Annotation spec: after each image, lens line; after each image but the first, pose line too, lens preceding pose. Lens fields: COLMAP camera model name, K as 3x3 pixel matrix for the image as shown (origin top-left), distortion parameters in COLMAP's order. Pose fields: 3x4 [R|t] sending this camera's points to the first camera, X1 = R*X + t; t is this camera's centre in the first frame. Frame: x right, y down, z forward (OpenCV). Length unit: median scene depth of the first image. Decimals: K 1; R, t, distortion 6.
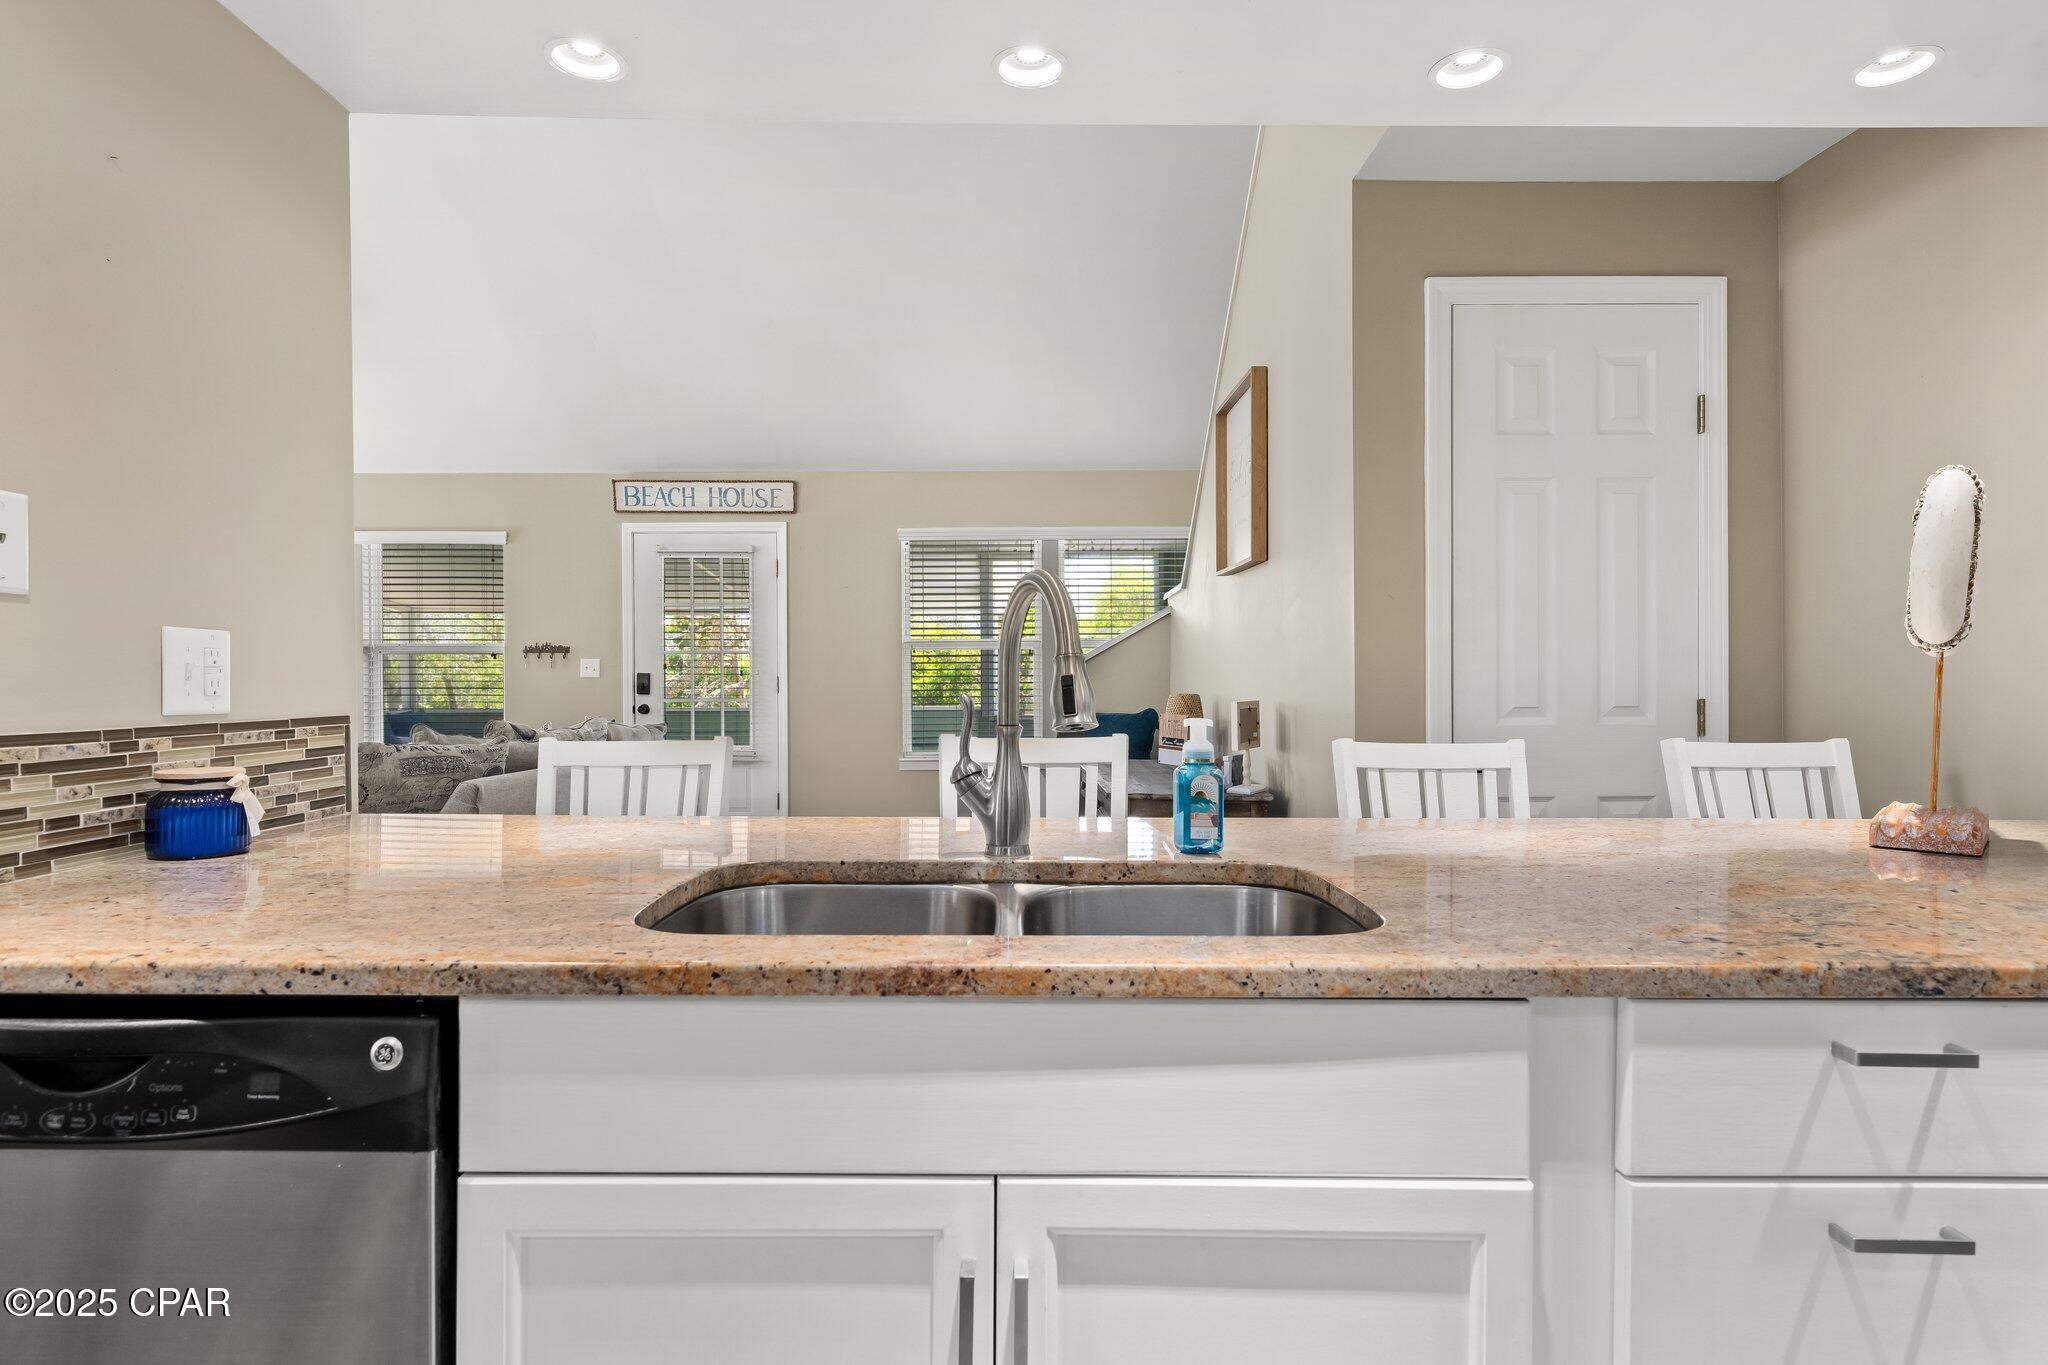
lens RADIAL K [[1080.4, 0, 1024.2], [0, 1080.4, 688.9], [0, 0, 1]] dist [0.000767, 0.001895]
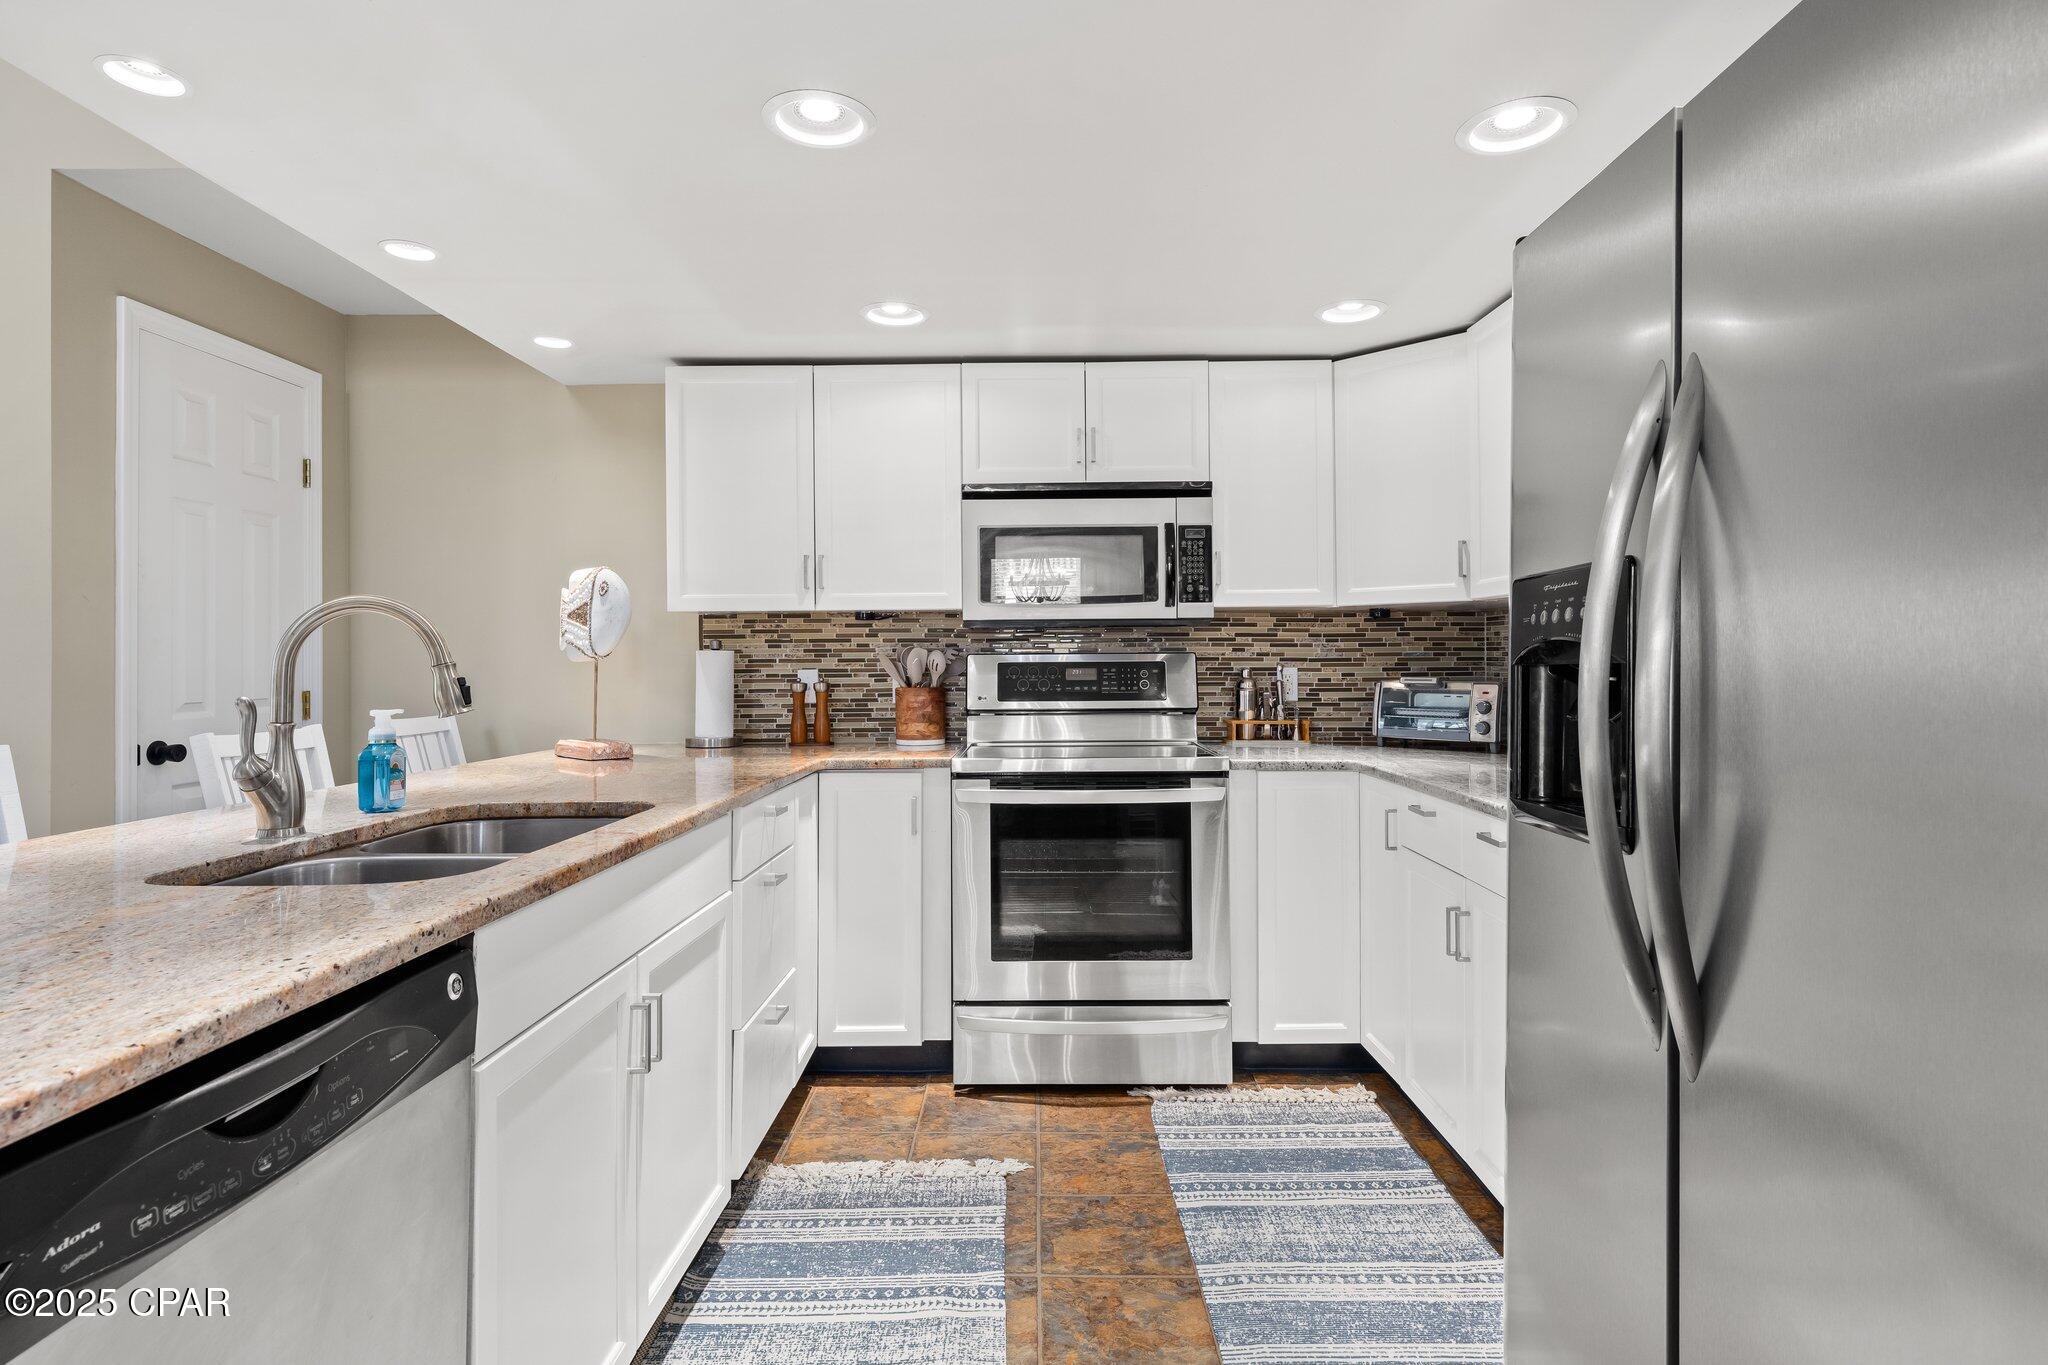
lens RADIAL K [[1080.9, 0, 1029.0], [0, 1080.9, 661.0], [0, 0, 1]] dist [0.007036, 0.000892]
pose [[0.016953, -0.002085, 0.999854, -1.835150], [0.021804, 0.999761, 0.001715, -0.026443], [-0.999619, 0.021771, 0.016994, 0.307731]]
